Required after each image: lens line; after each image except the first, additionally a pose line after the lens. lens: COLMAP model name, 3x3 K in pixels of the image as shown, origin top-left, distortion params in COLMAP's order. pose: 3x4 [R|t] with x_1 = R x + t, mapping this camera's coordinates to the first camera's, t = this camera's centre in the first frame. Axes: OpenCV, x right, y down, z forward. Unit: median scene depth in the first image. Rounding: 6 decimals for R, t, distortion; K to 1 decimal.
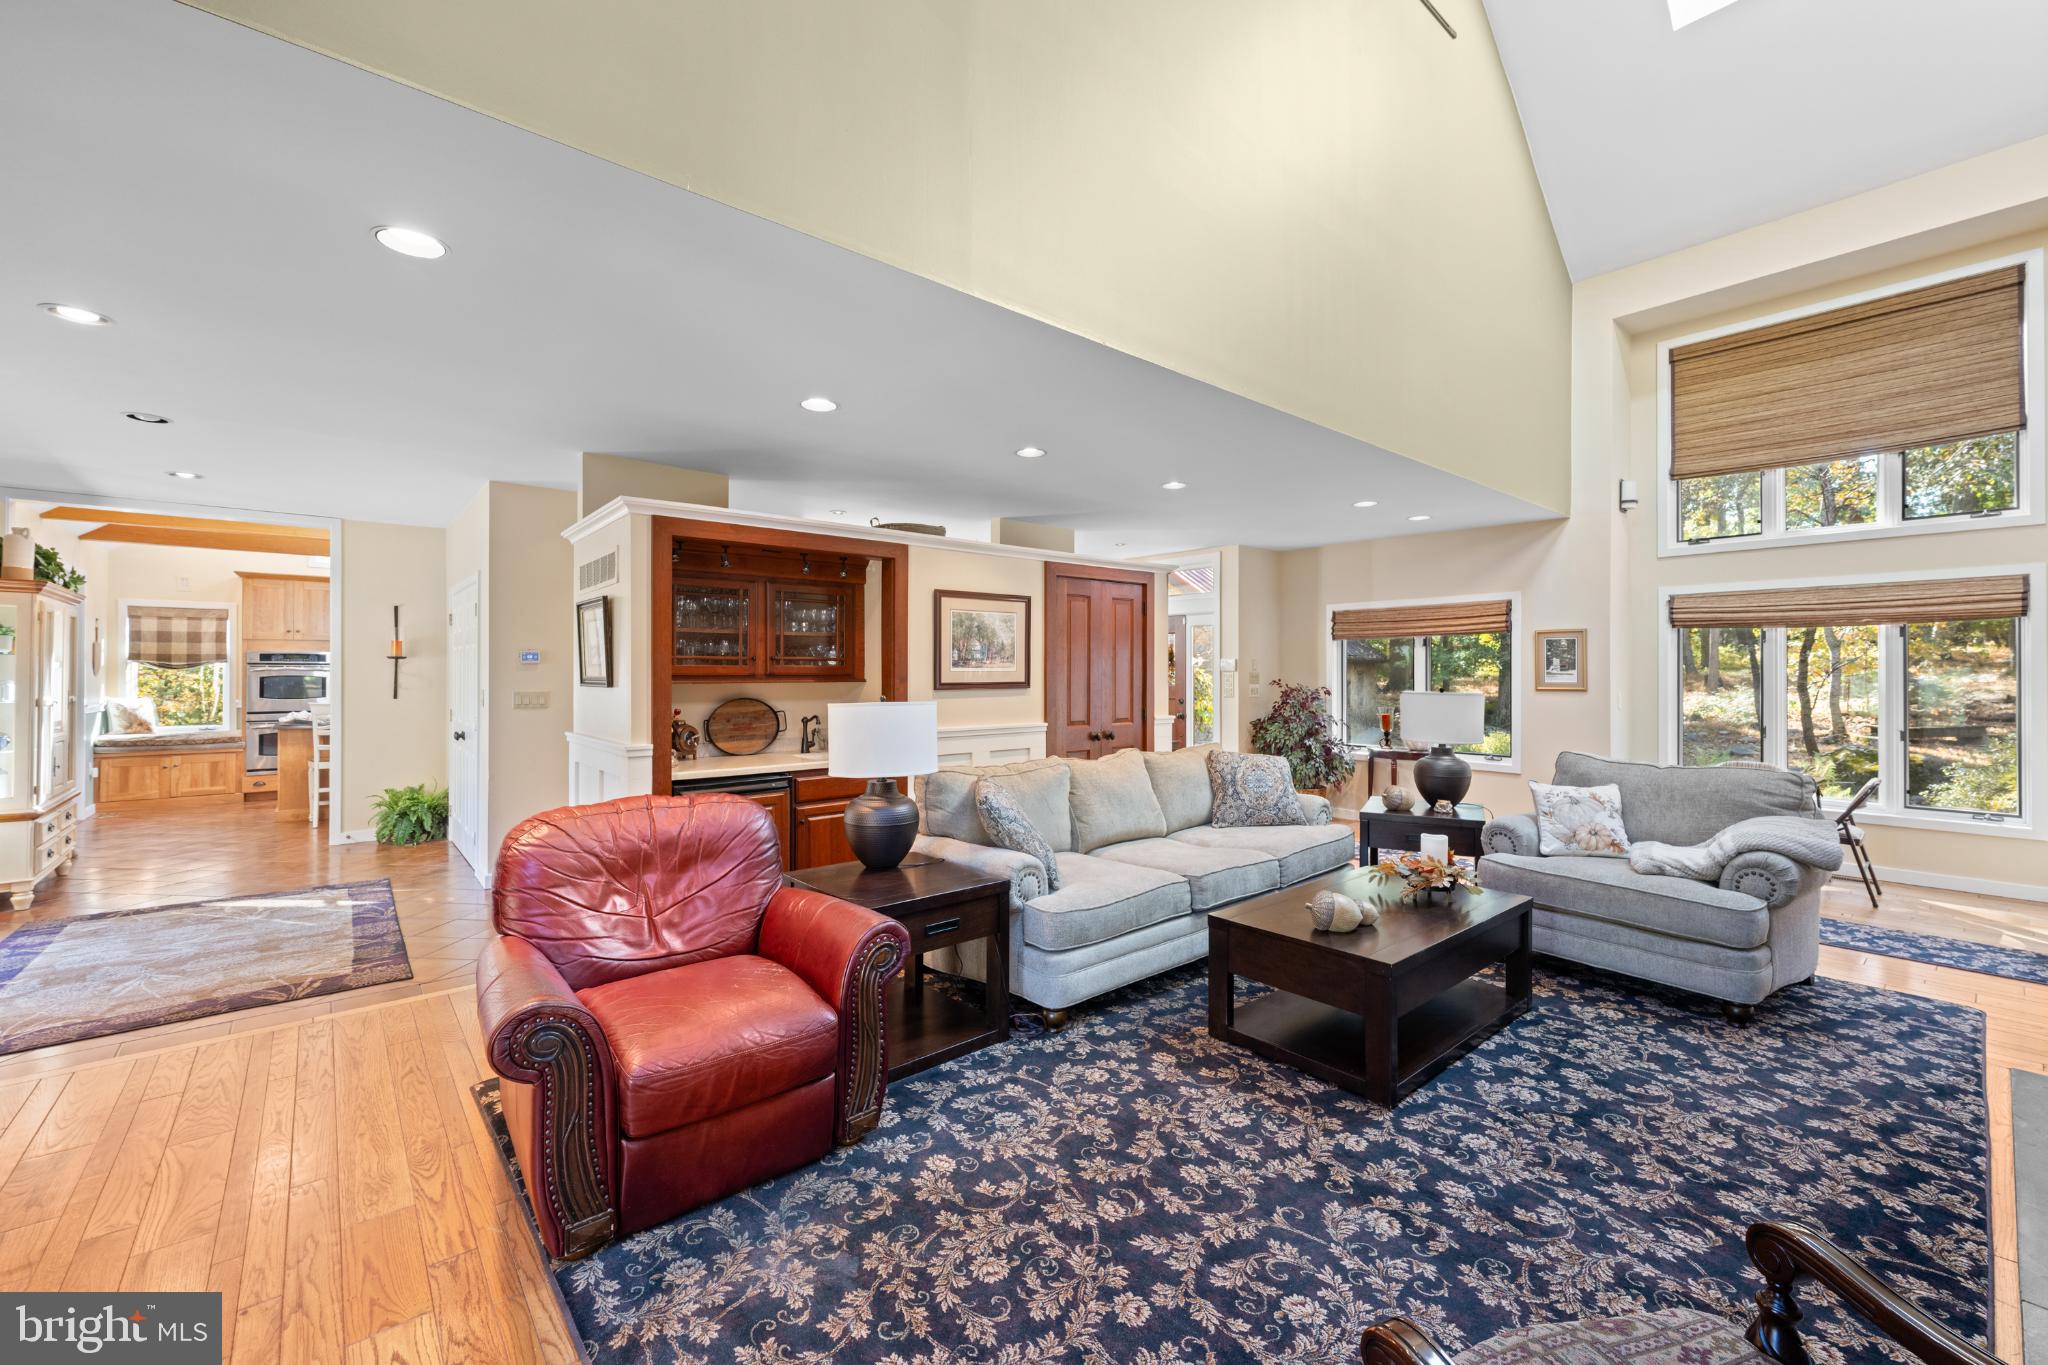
lens RADIAL K [[810.9, 0, 1005.5], [0, 810.9, 671.1], [0, 0, 1]] dist [-0.003506, 0.000752]
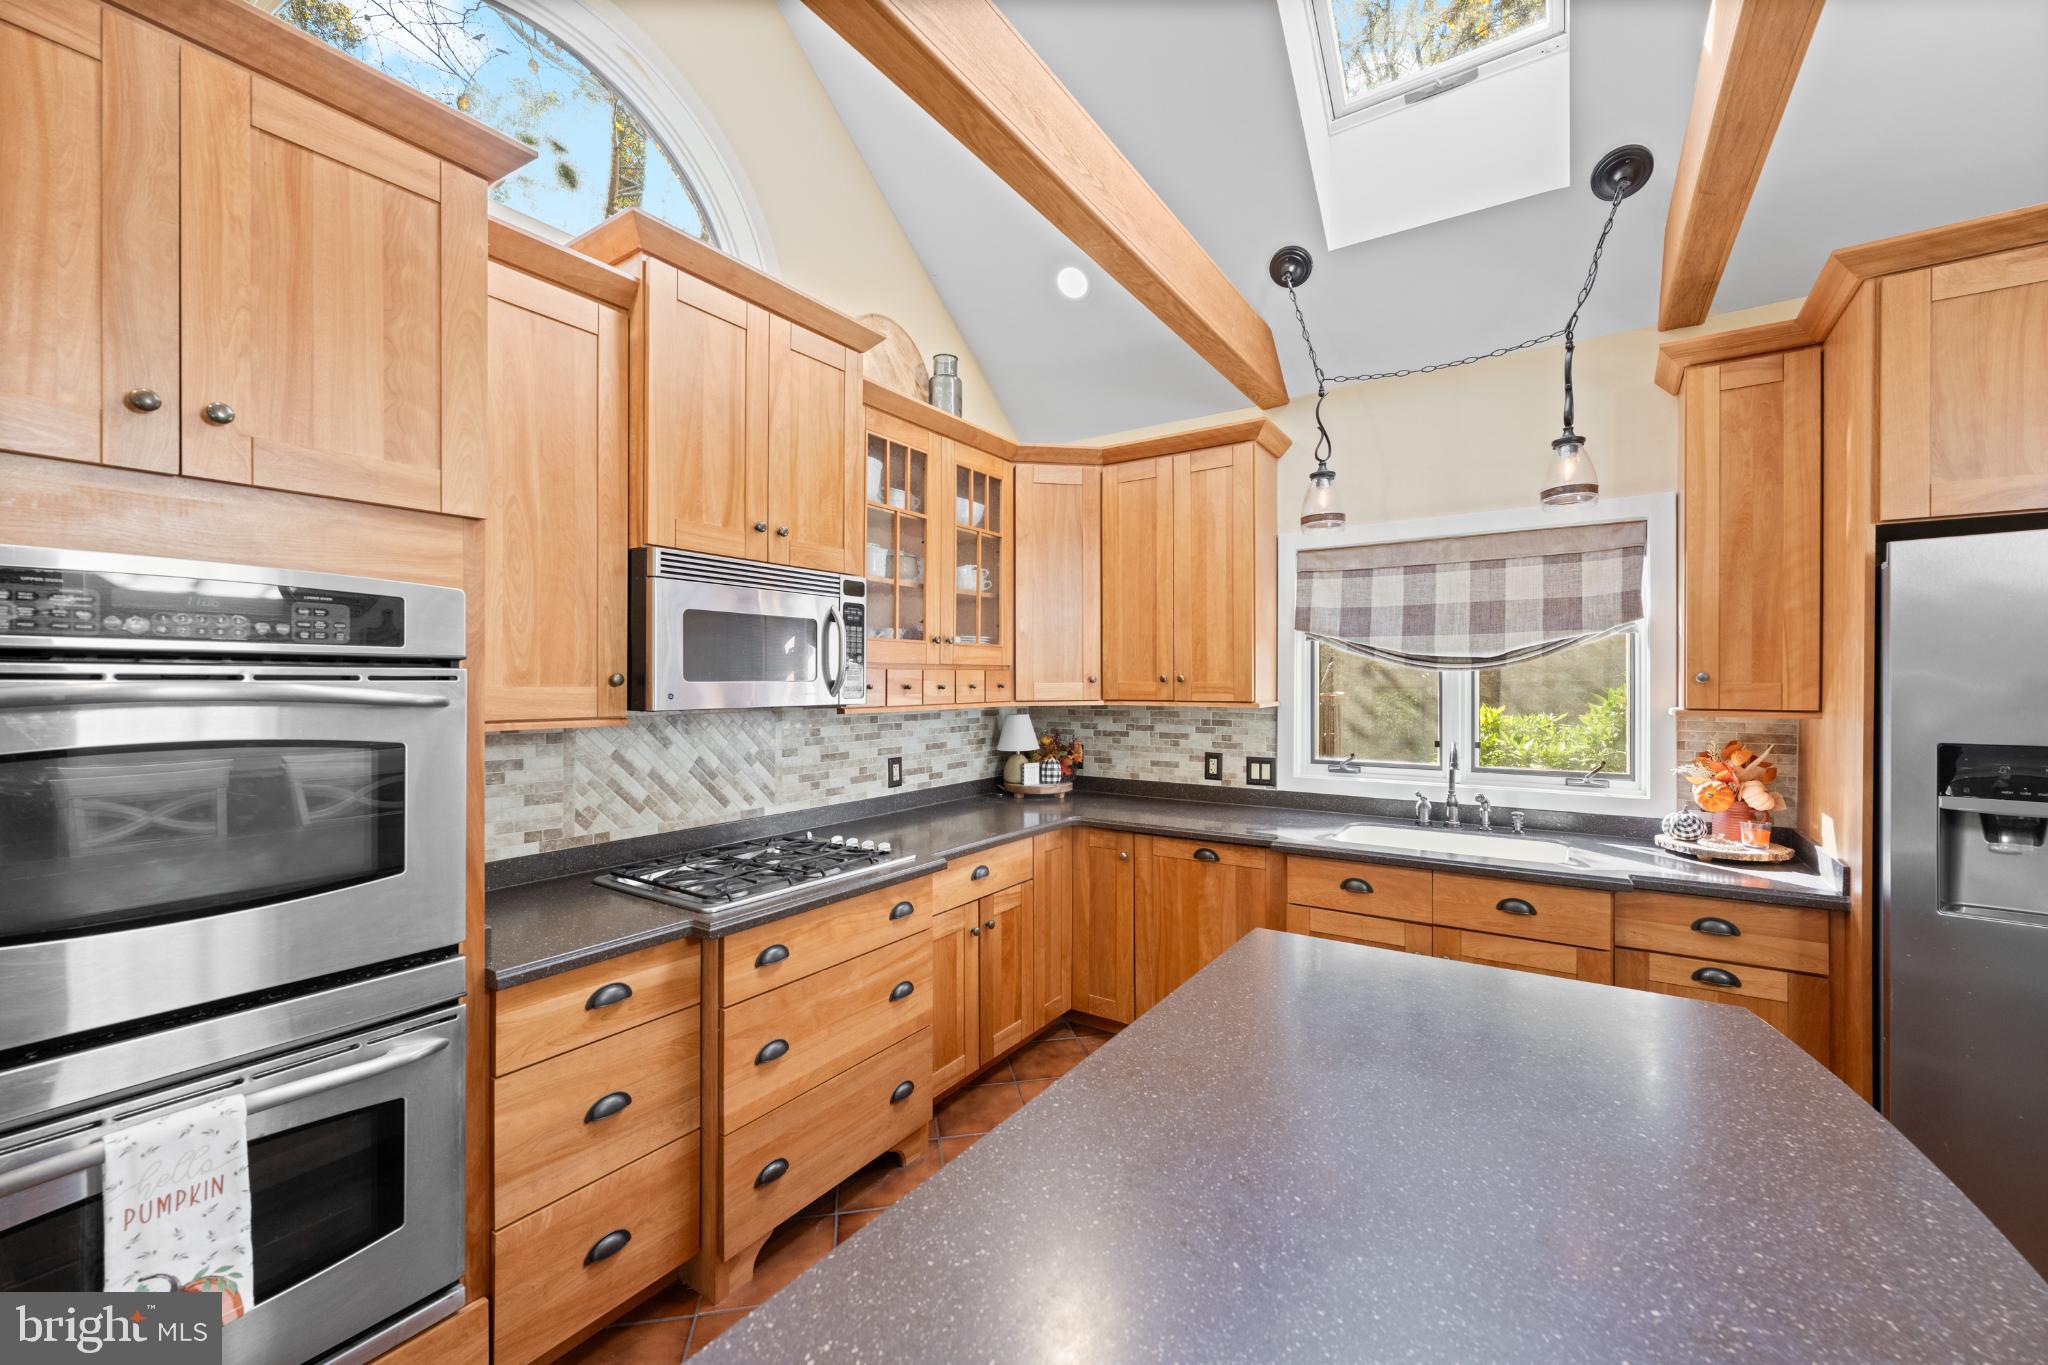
lens RADIAL K [[810.9, 0, 1013.0], [0, 810.9, 684.0], [0, 0, 1]] dist [-0.003506, 0.000752]
pose [[0.963705, -0.002999, 0.266951, -0.827550], [0.000544, 0.999957, 0.009270, -0.005731], [-0.266967, -0.008788, 0.963666, 0.881575]]
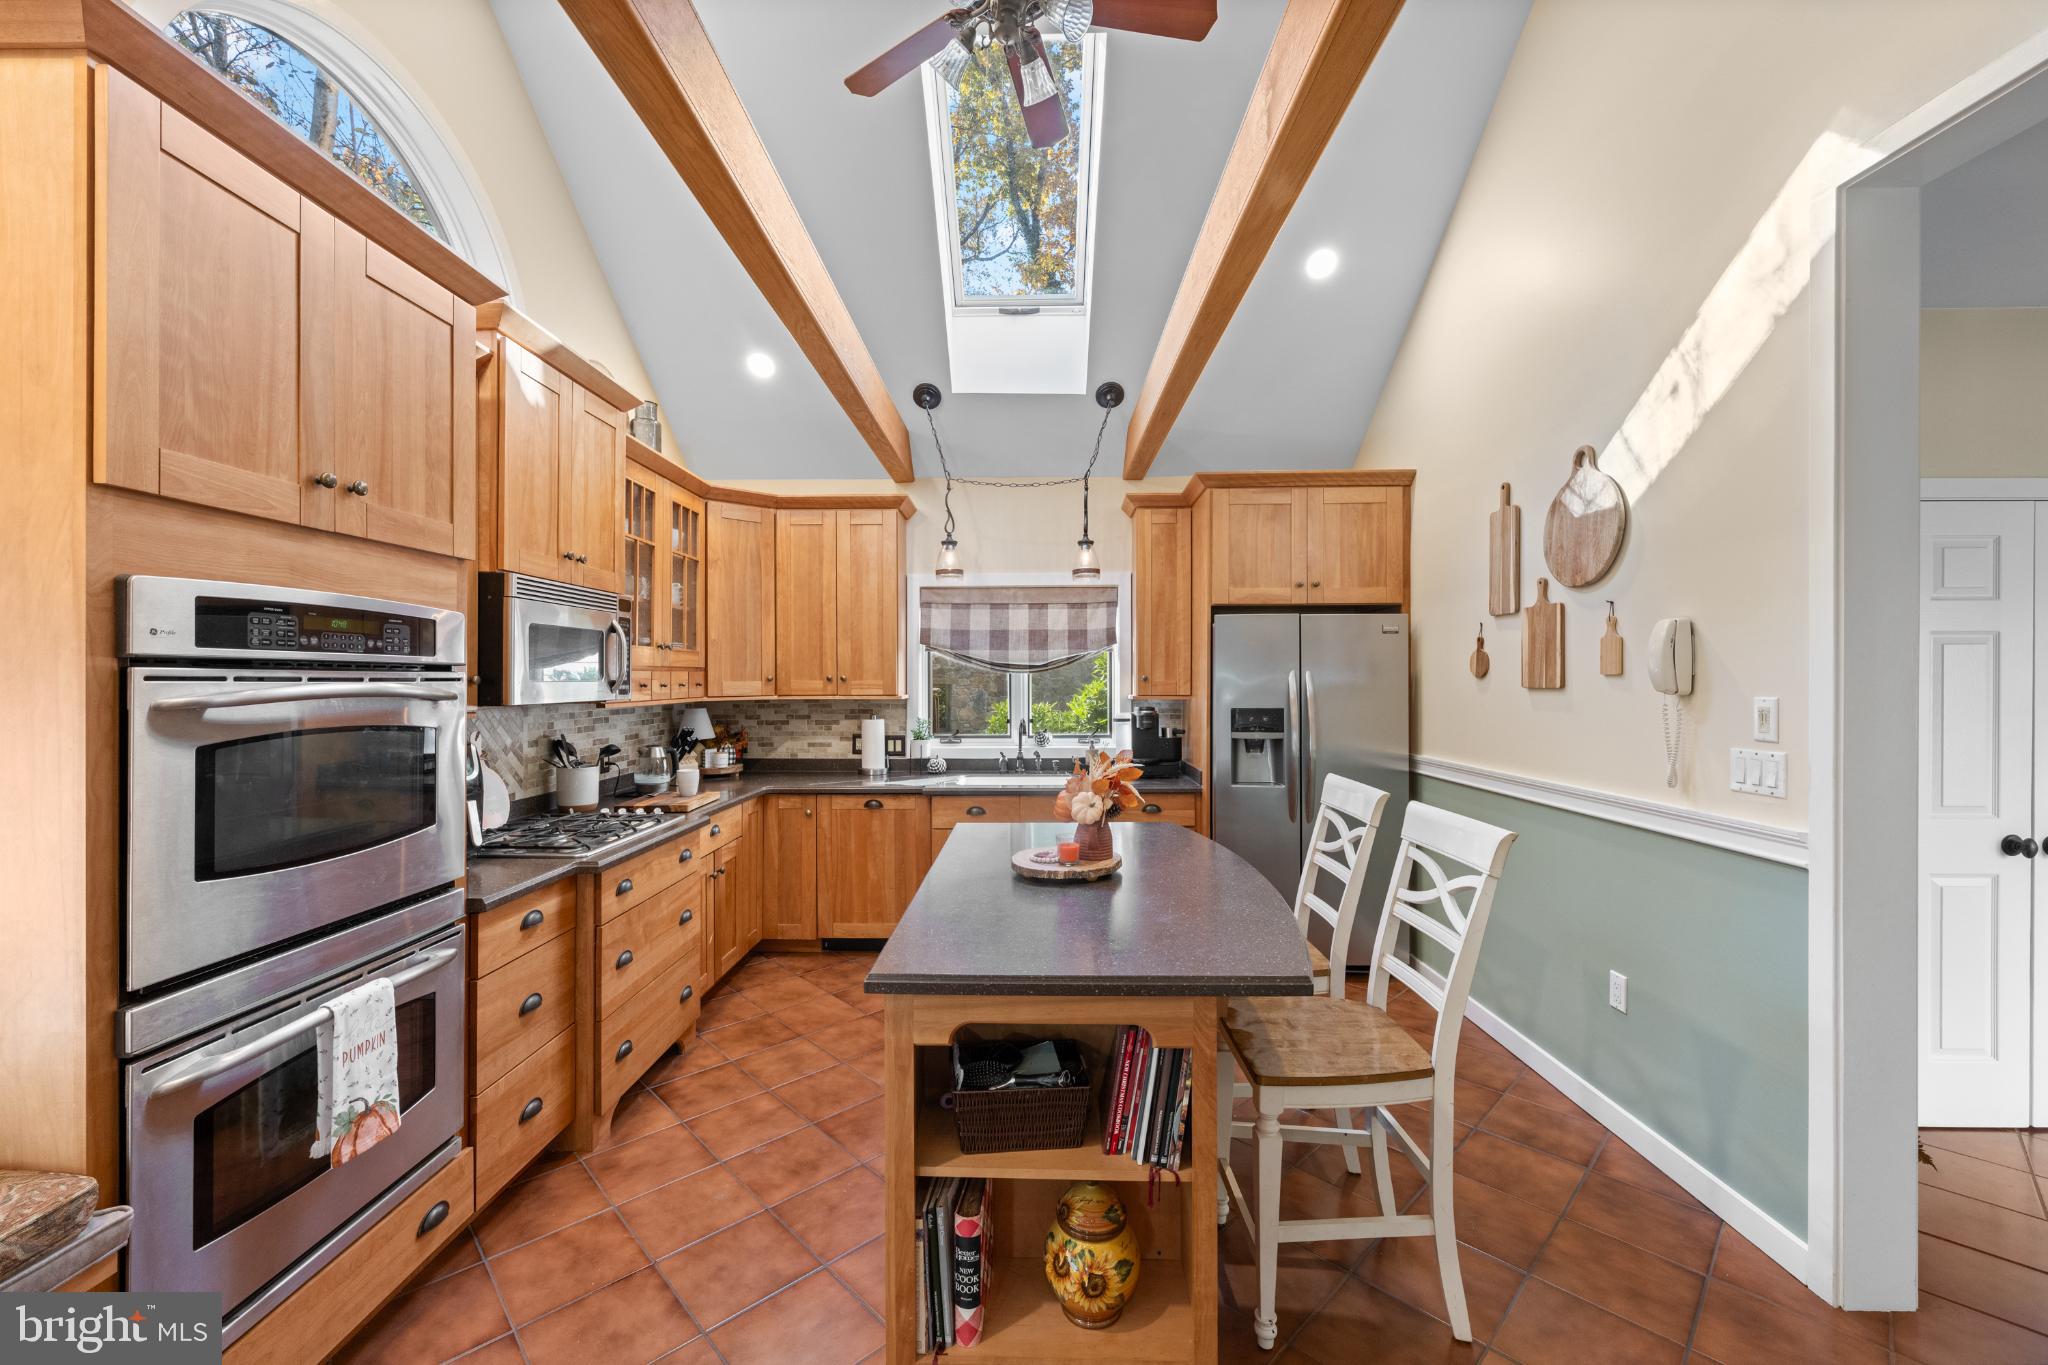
lens RADIAL K [[810.9, 0, 1010.4], [0, 810.9, 679.9], [0, 0, 1]] dist [-0.003506, 0.000752]
pose [[0.665972, -0.003338, 0.745970, -0.966462], [-0.001913, 0.999979, 0.006182, -0.007096], [-0.745975, -0.005544, 0.665951, 0.806816]]
